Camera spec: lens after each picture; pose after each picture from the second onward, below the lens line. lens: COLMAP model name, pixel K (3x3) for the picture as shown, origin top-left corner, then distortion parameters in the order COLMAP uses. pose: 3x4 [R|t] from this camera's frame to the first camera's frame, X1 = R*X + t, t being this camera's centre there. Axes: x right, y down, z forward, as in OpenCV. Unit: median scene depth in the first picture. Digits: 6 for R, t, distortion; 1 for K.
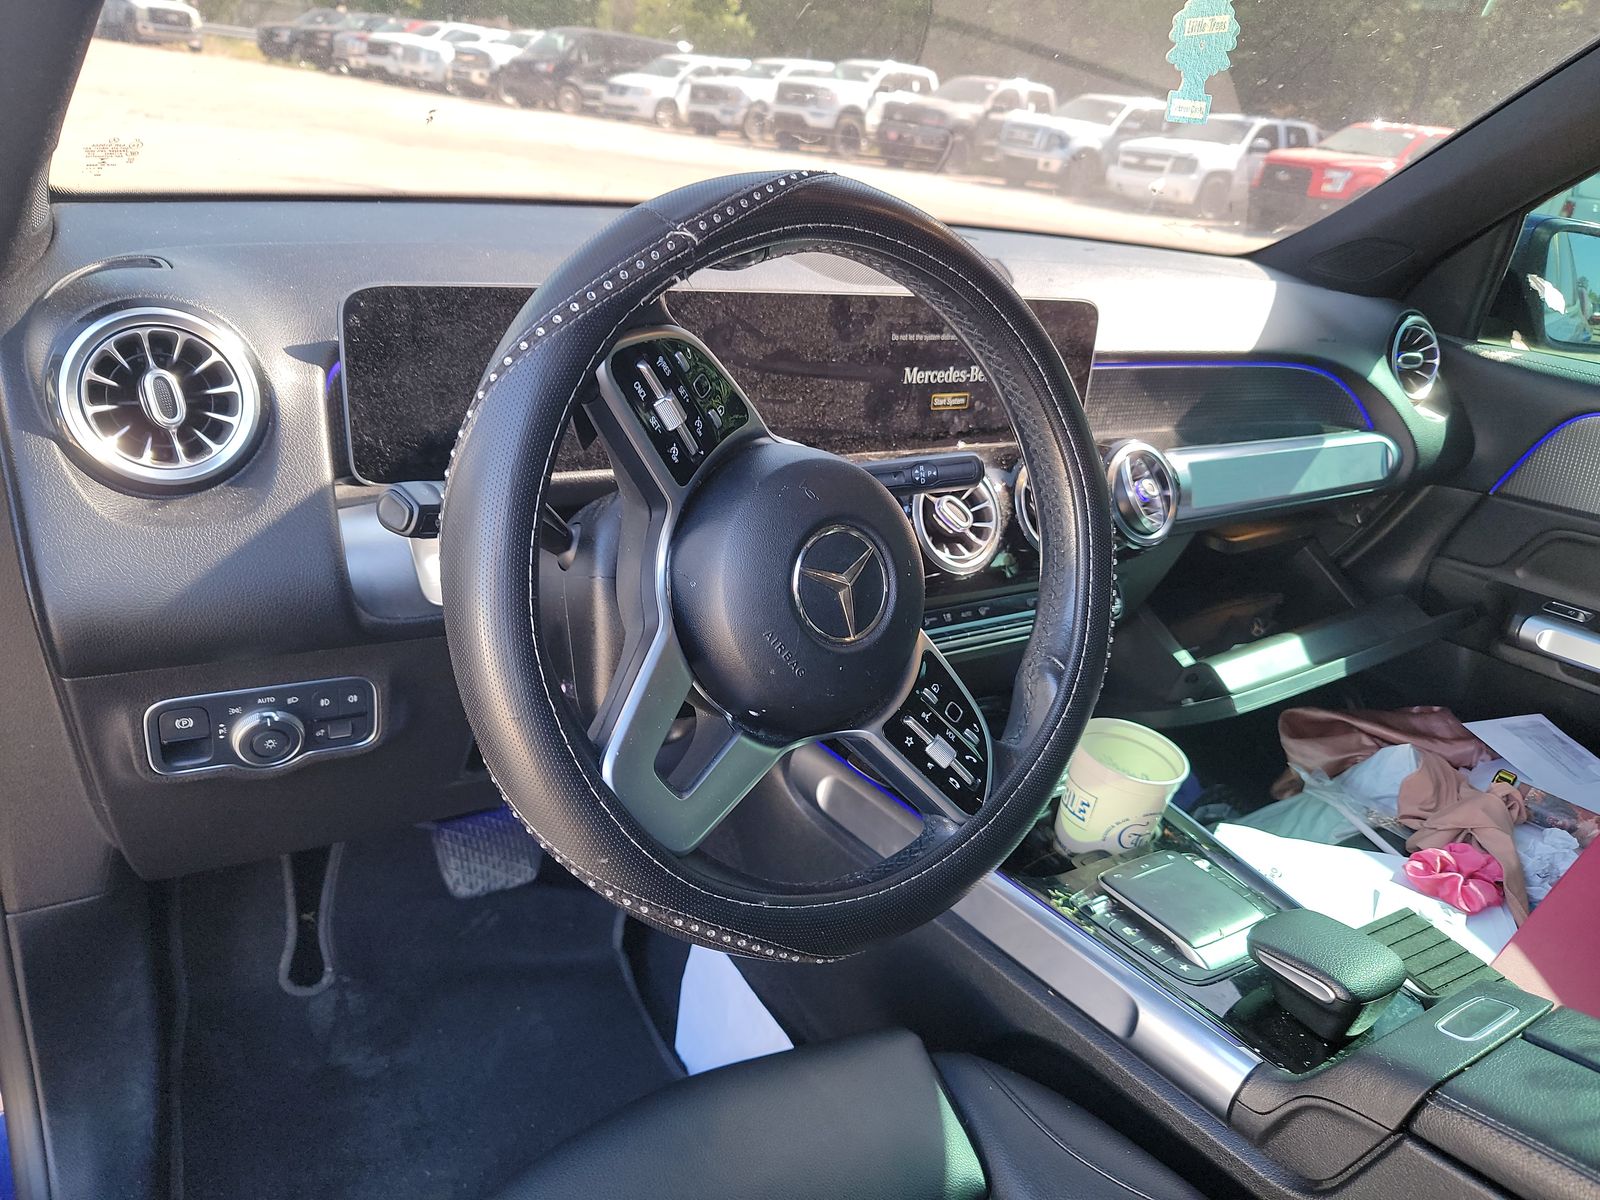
lens RADIAL K [[1196.7, 0, 801.4], [0, 1196.7, 591.3], [0, 0, 1]] dist [0.008606, -0.030267]
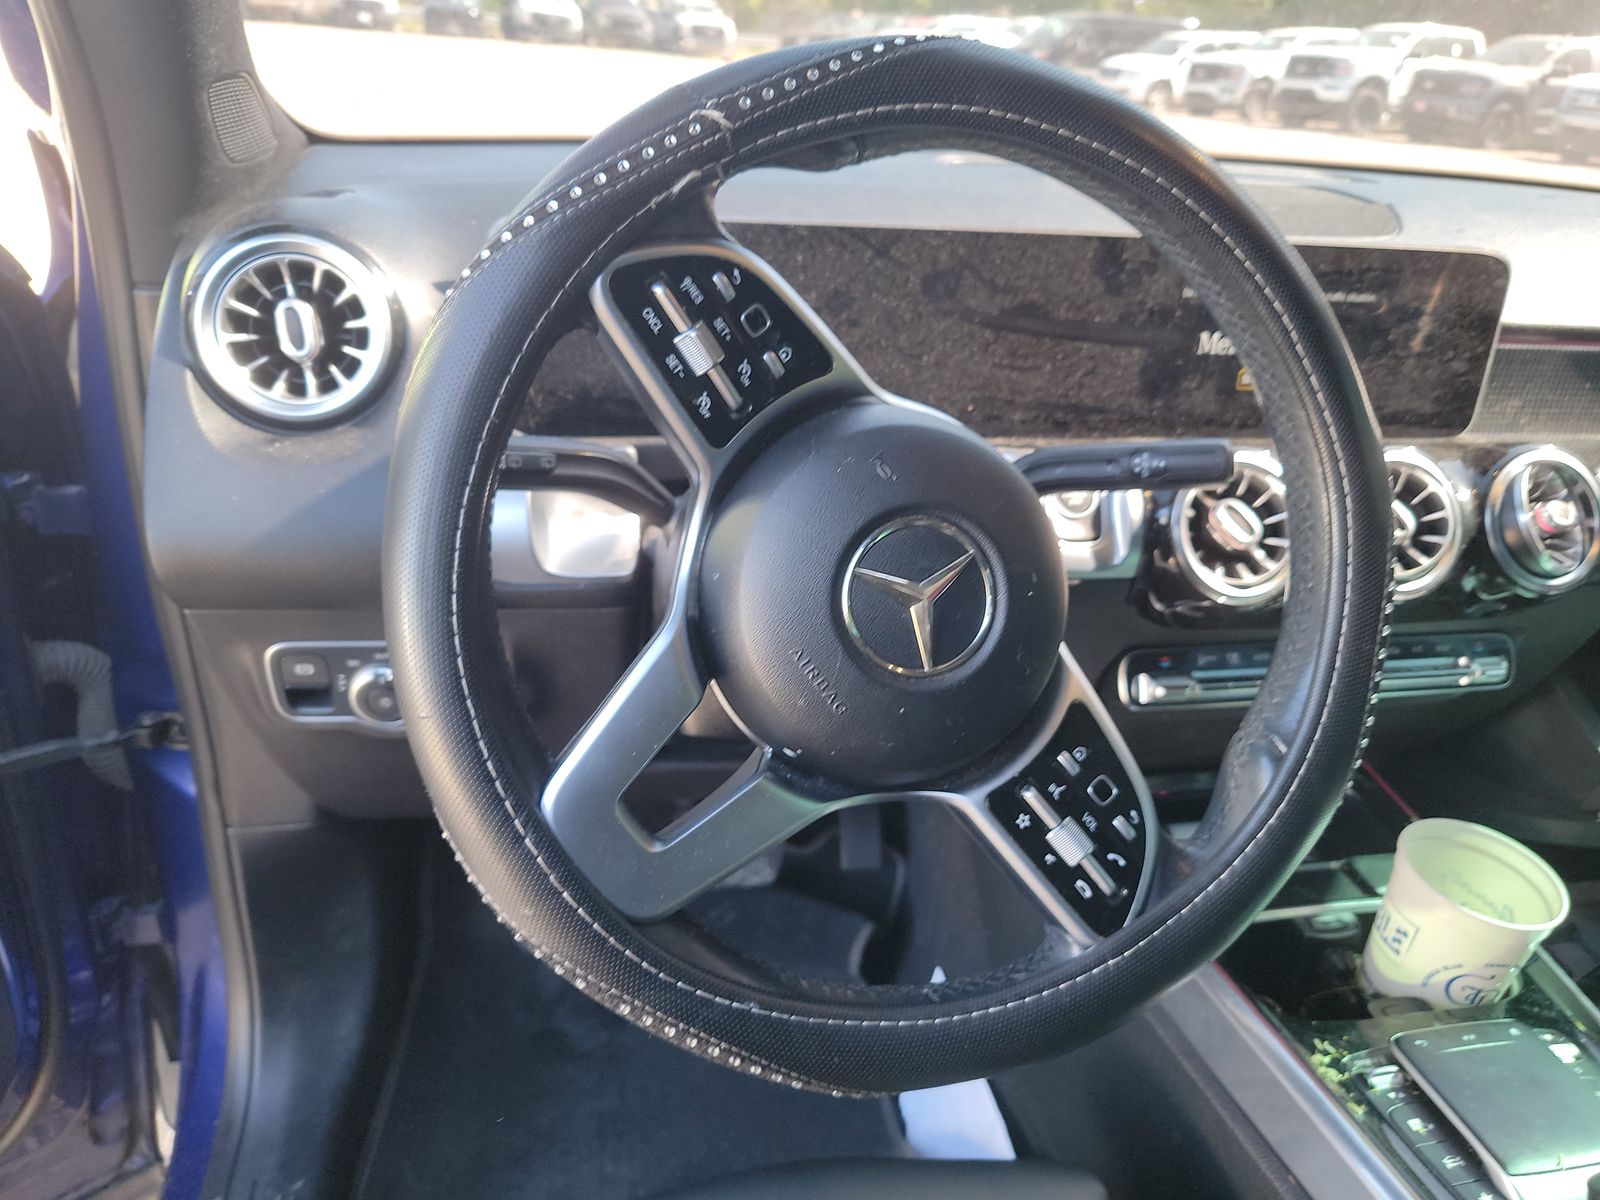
lens RADIAL K [[1196.7, 0, 801.4], [0, 1196.7, 591.3], [0, 0, 1]] dist [0.008606, -0.030267]
pose [[0.924866, 0.104296, -0.365712, 0.184334], [-0.101905, 0.994457, 0.025892, -0.016536], [0.366385, 0.013321, 0.930368, 0.226303]]
